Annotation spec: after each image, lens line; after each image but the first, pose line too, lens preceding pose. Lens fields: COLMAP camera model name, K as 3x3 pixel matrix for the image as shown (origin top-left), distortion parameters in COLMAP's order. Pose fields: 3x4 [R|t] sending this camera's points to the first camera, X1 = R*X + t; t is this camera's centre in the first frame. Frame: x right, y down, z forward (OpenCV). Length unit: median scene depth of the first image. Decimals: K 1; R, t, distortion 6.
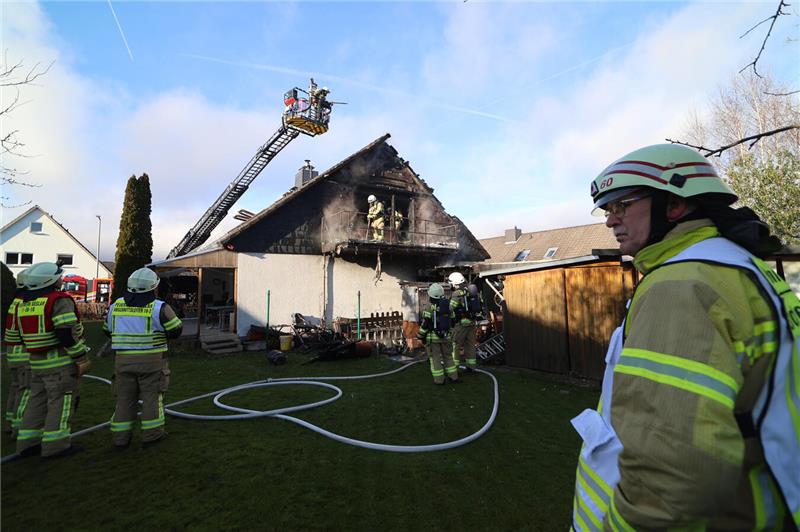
lens RADIAL K [[384.0, 0, 400.0], [0, 384.0, 266.0], [0, 0, 1]] dist [-0.002942, 0.000006]
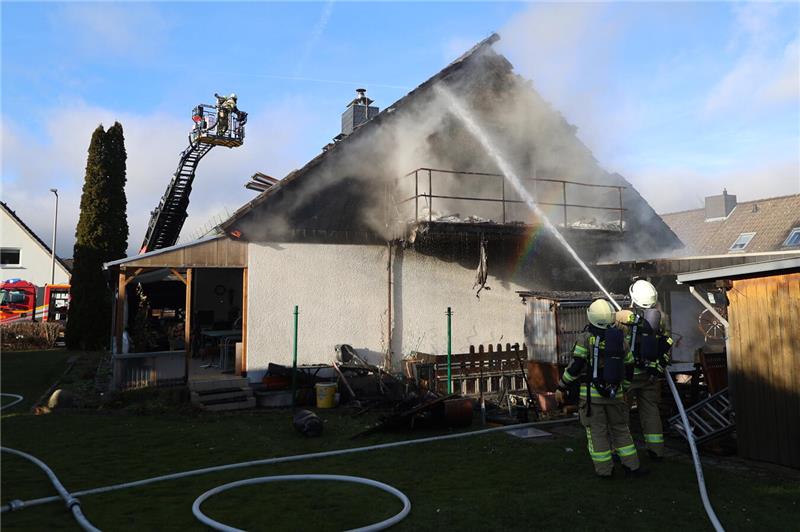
lens RADIAL K [[629.0, 0, 412.3], [0, 629.0, 249.2], [0, 0, 1]] dist [0.002388, 0.010920]
pose [[0.987161, -0.010457, -0.159385, -0.009042], [0.007114, 0.999743, -0.021527, -0.001372], [0.159569, 0.020117, 0.986982, 0.058422]]
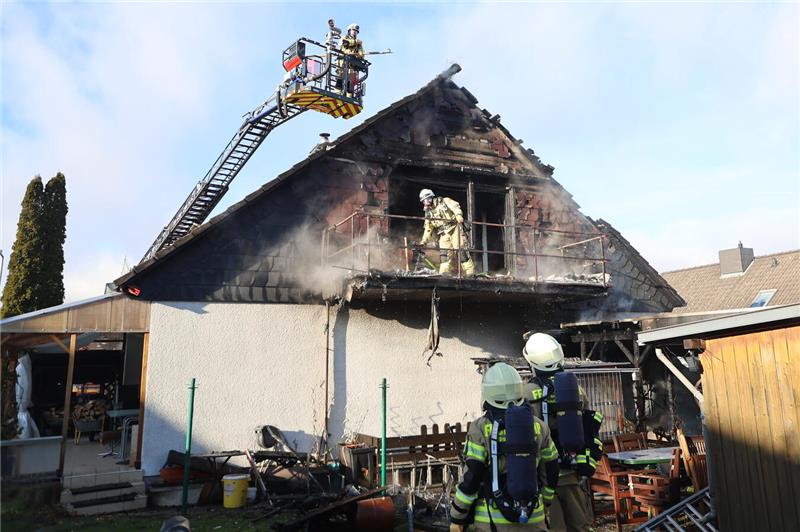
lens RADIAL K [[676.5, 0, 416.9], [0, 676.5, 236.4], [0, 0, 1]] dist [0.007720, 0.020264]
pose [[0.986837, -0.038089, -0.157166, 0.058950], [0.016682, 0.990659, -0.135336, 0.005196], [0.160853, 0.130932, 0.978255, 0.154786]]
